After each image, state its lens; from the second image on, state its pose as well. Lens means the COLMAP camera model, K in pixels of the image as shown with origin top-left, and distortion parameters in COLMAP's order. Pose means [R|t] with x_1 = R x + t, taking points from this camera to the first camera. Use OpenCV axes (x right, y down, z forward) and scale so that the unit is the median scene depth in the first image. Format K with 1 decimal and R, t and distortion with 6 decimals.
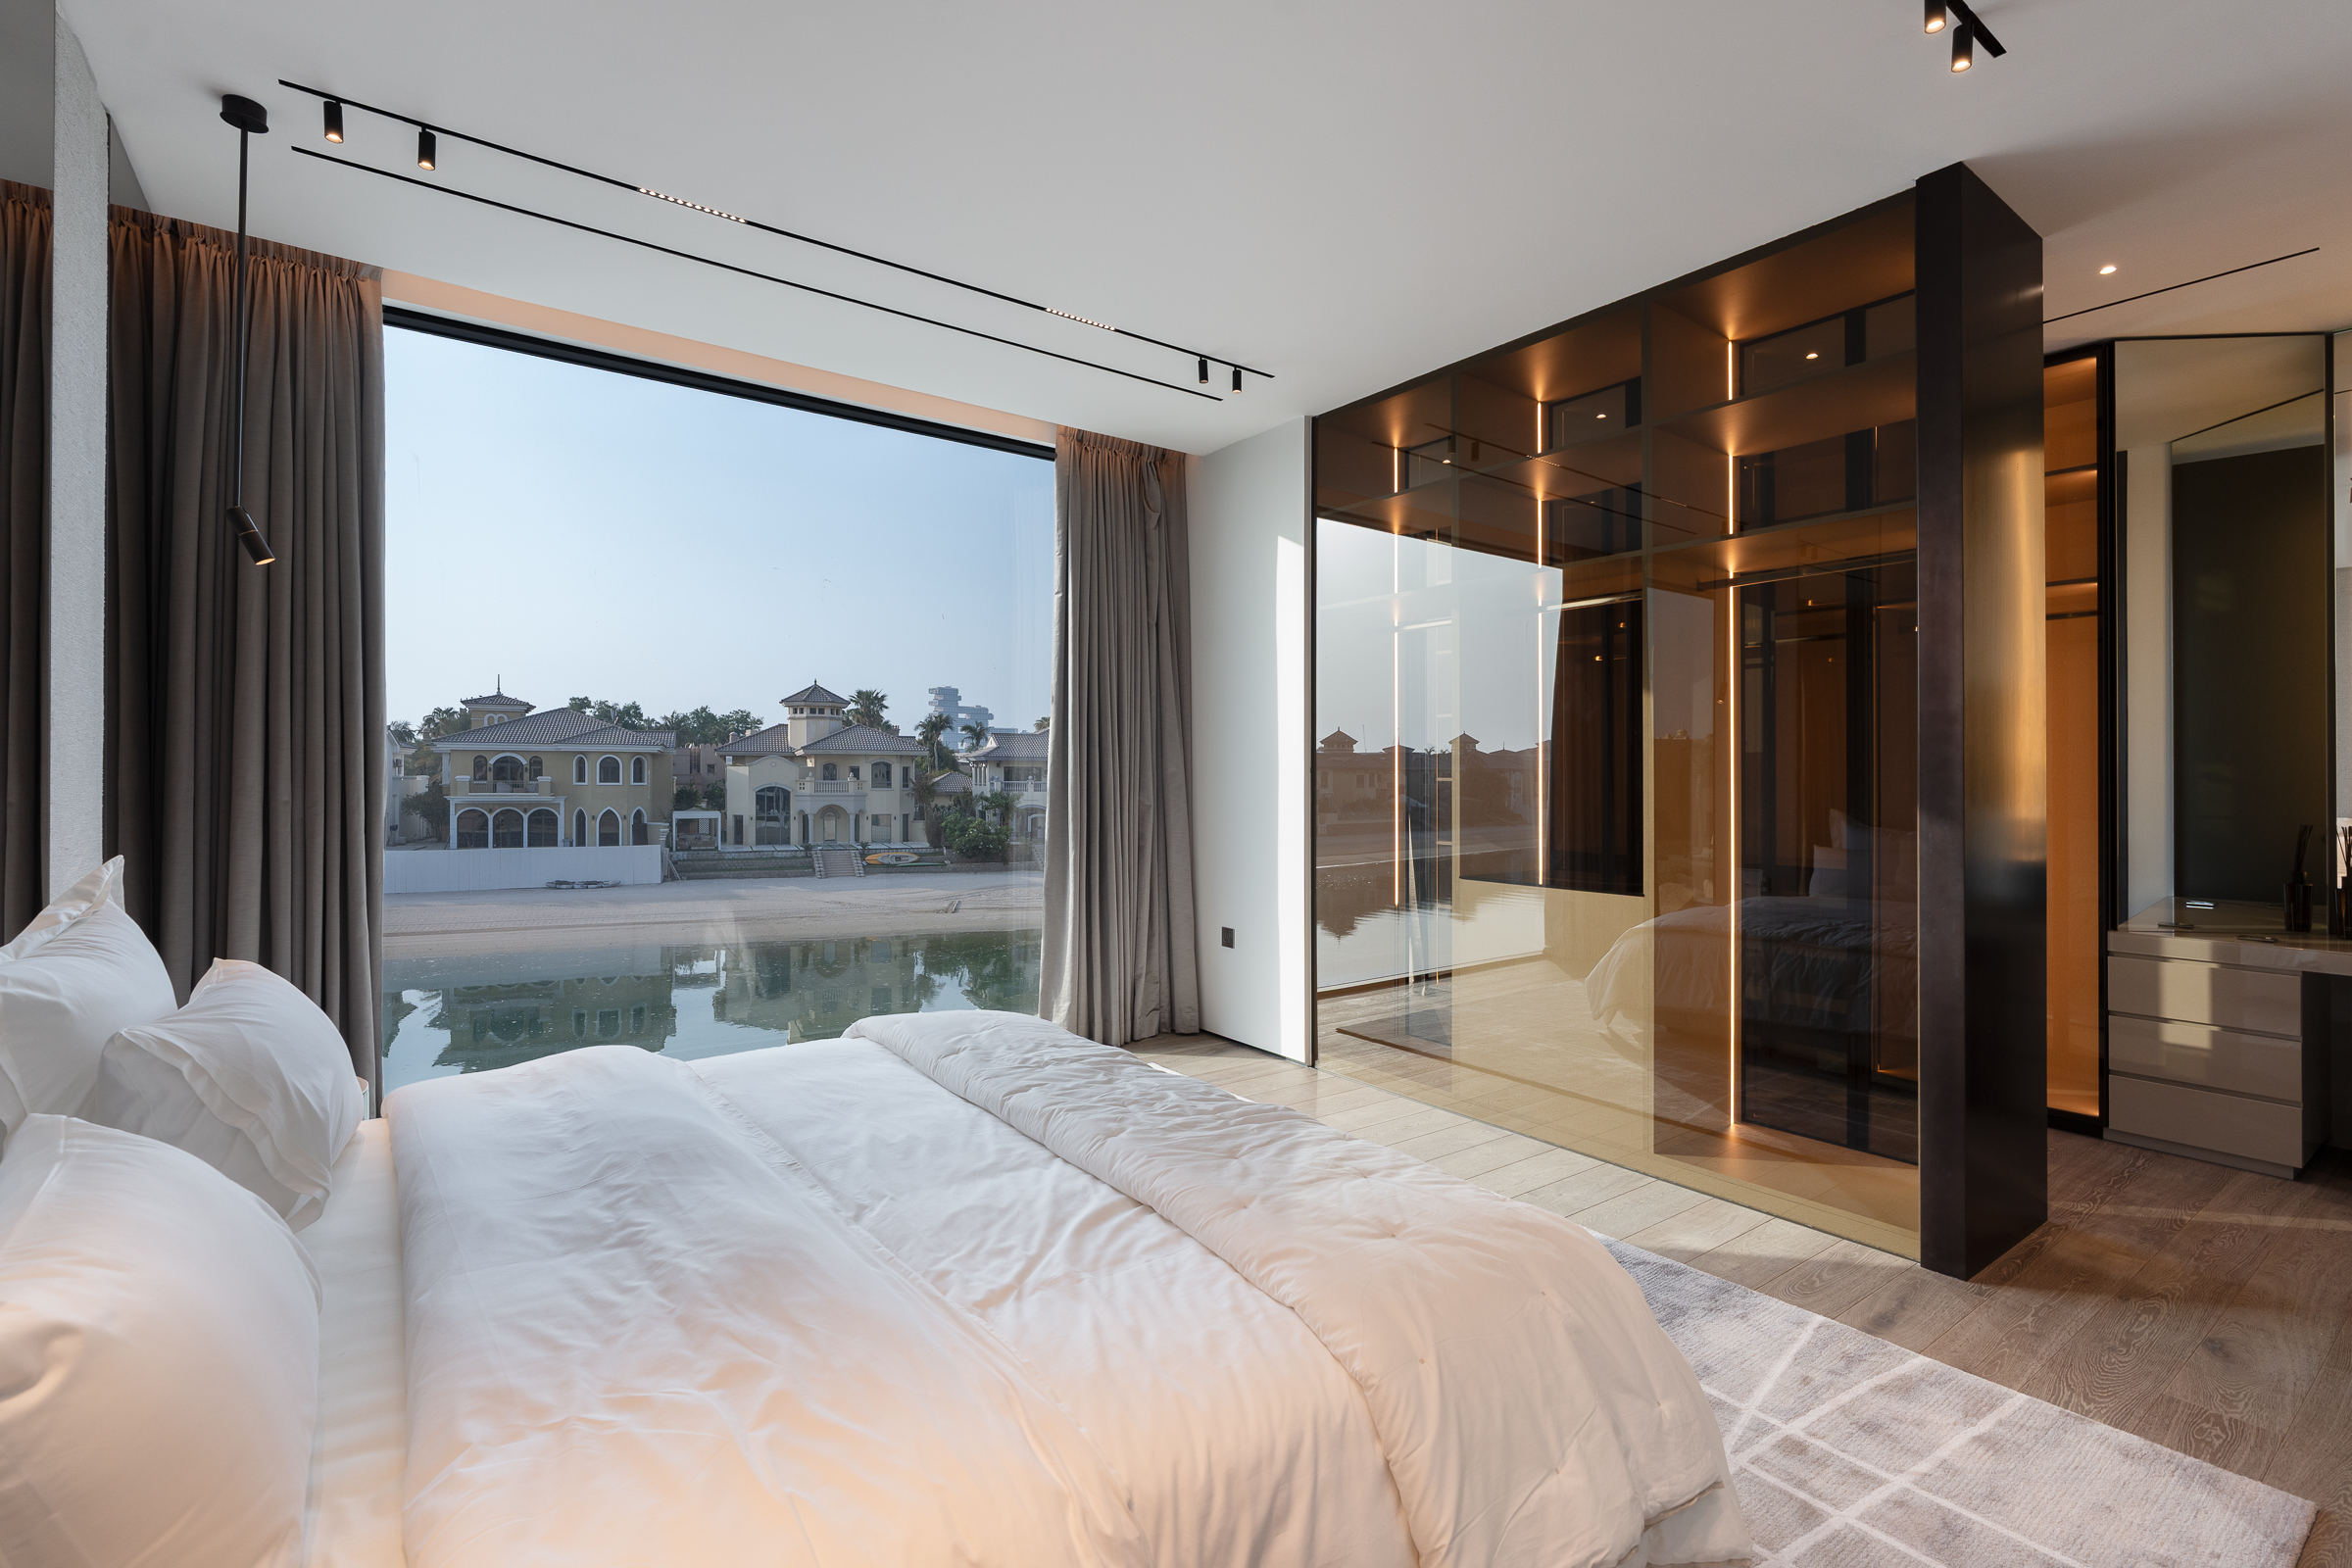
lens RADIAL K [[1066.8, 0, 1195.5], [0, 1066.8, 836.8], [0, 0, 1]] dist [-0.000362, 0.001894]
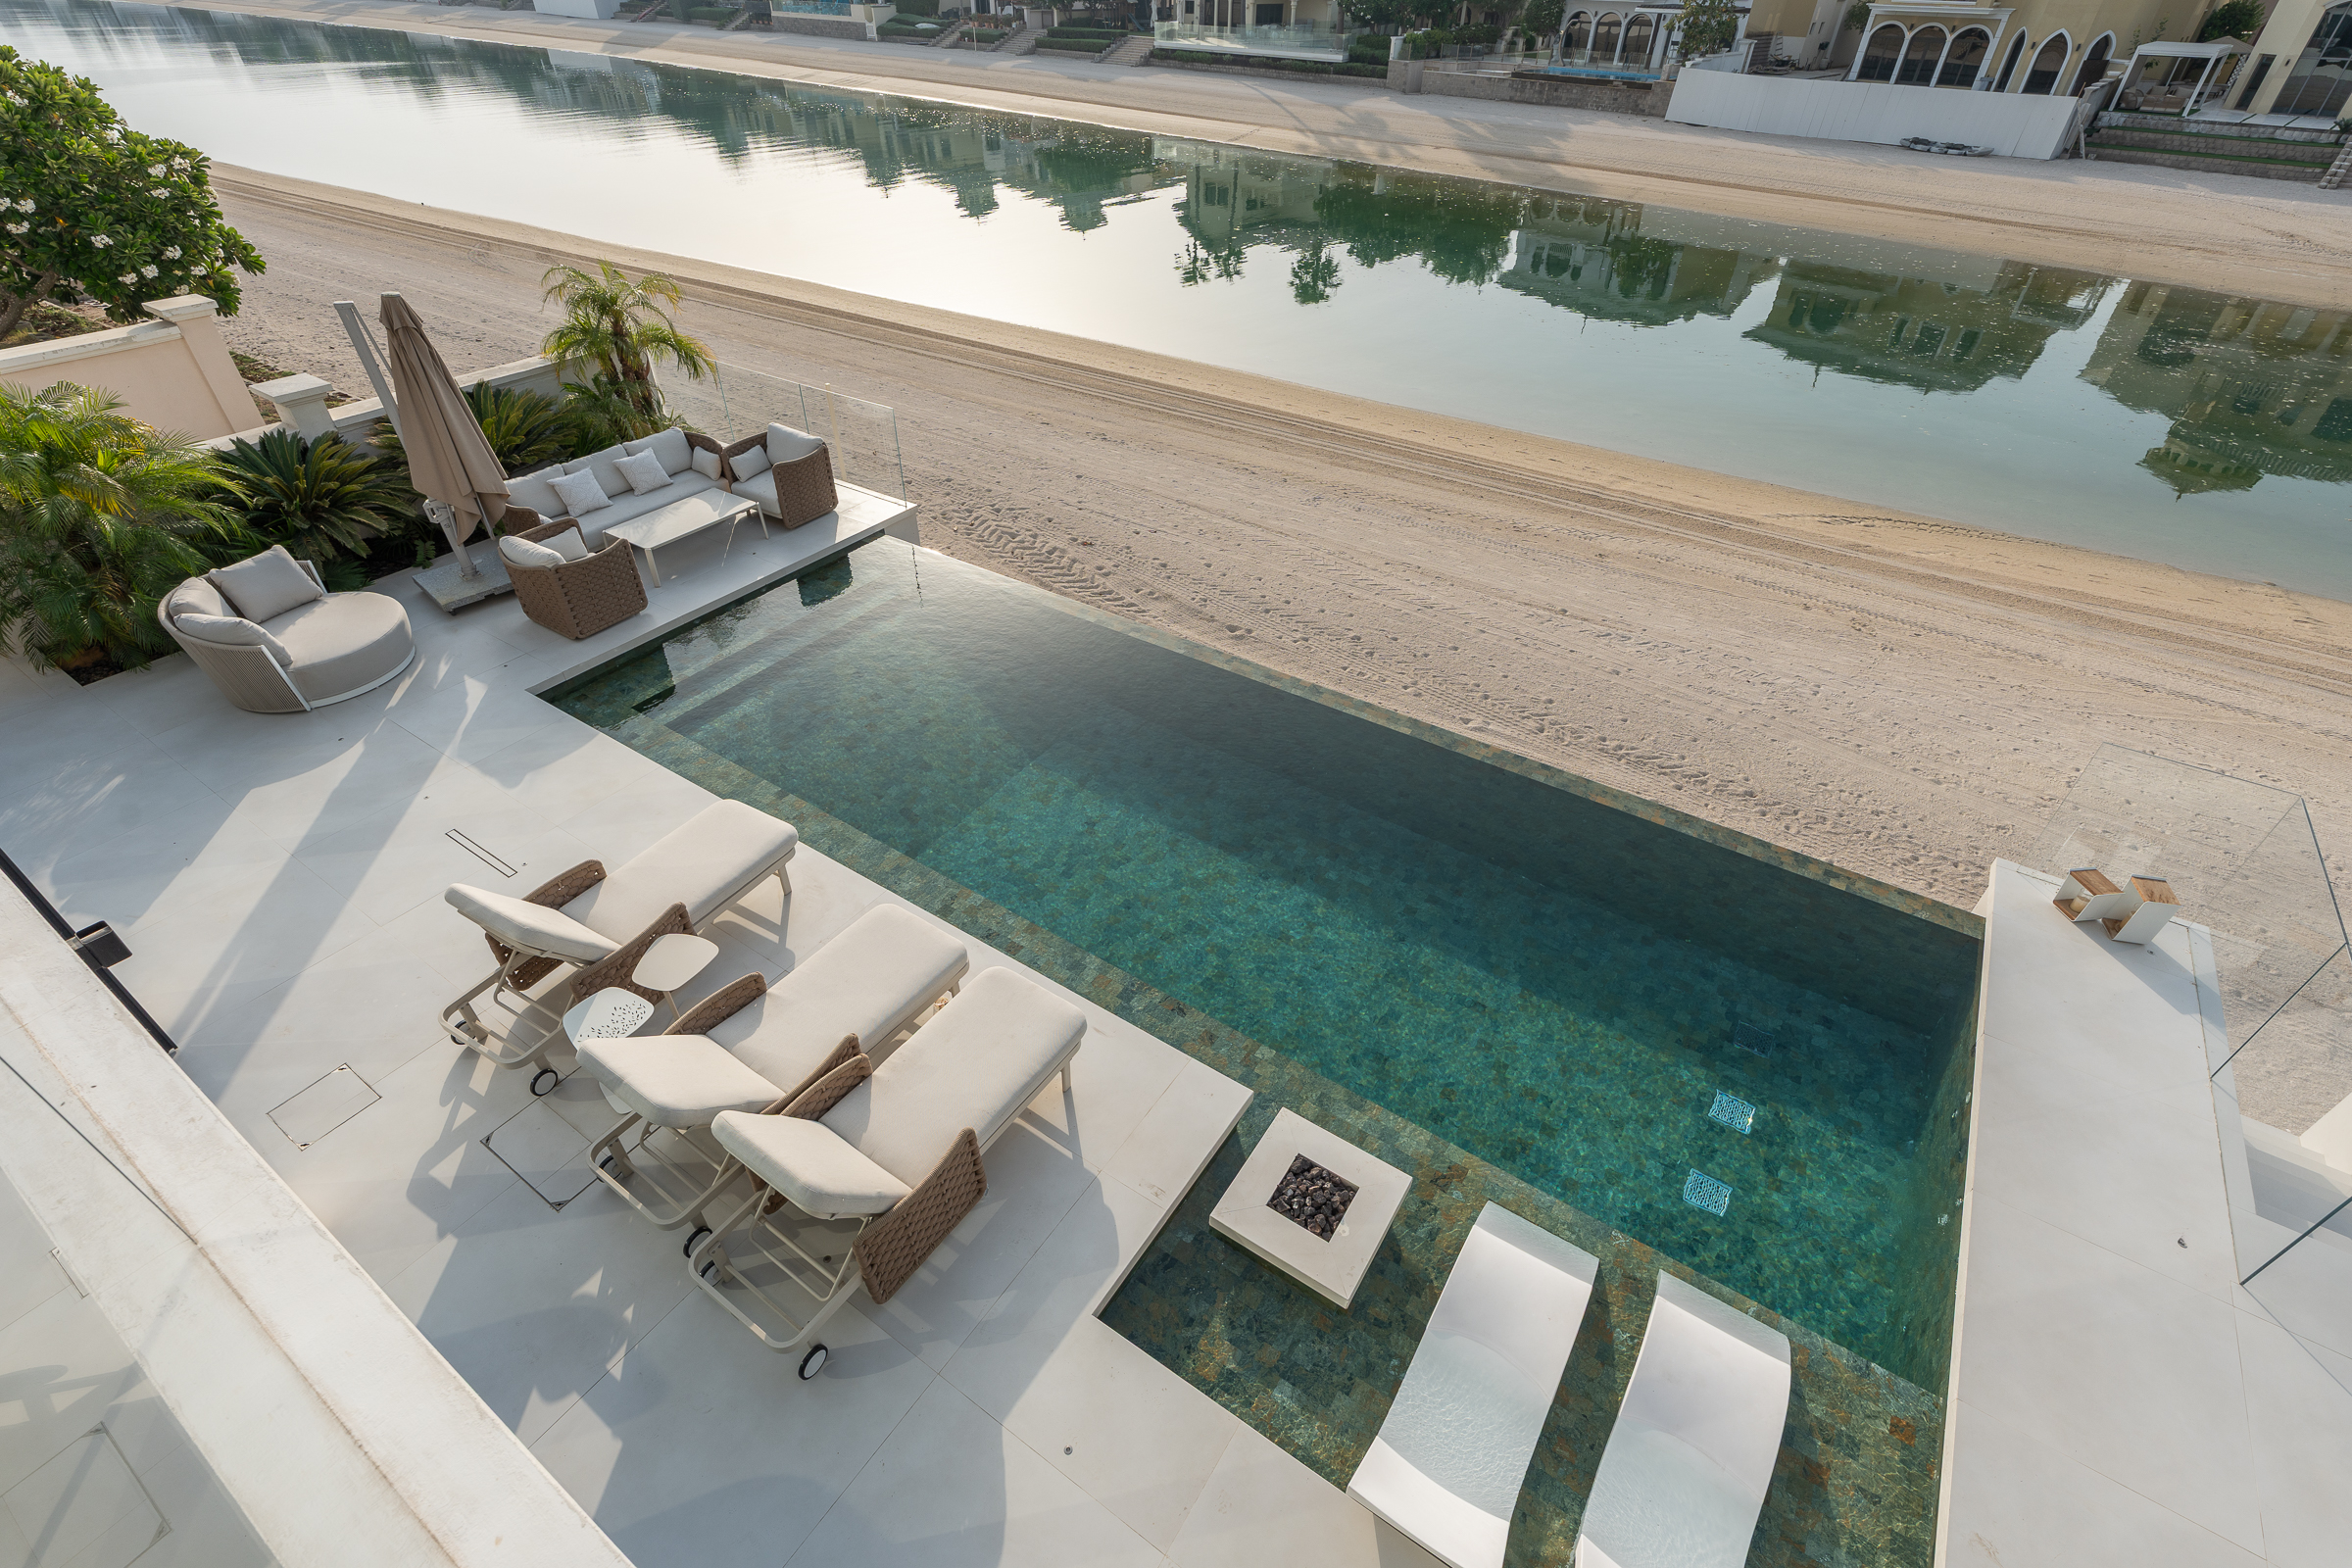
lens RADIAL K [[1066.8, 0, 1168.7], [0, 1066.8, 771.2], [0, 0, 1]] dist [-0.000362, 0.001894]
pose [[0.336027, 0.571815, -0.748407, 0.070614], [-0.064919, 0.806784, 0.587269, -0.007743], [0.939612, -0.148753, 0.308223, 0.125064]]
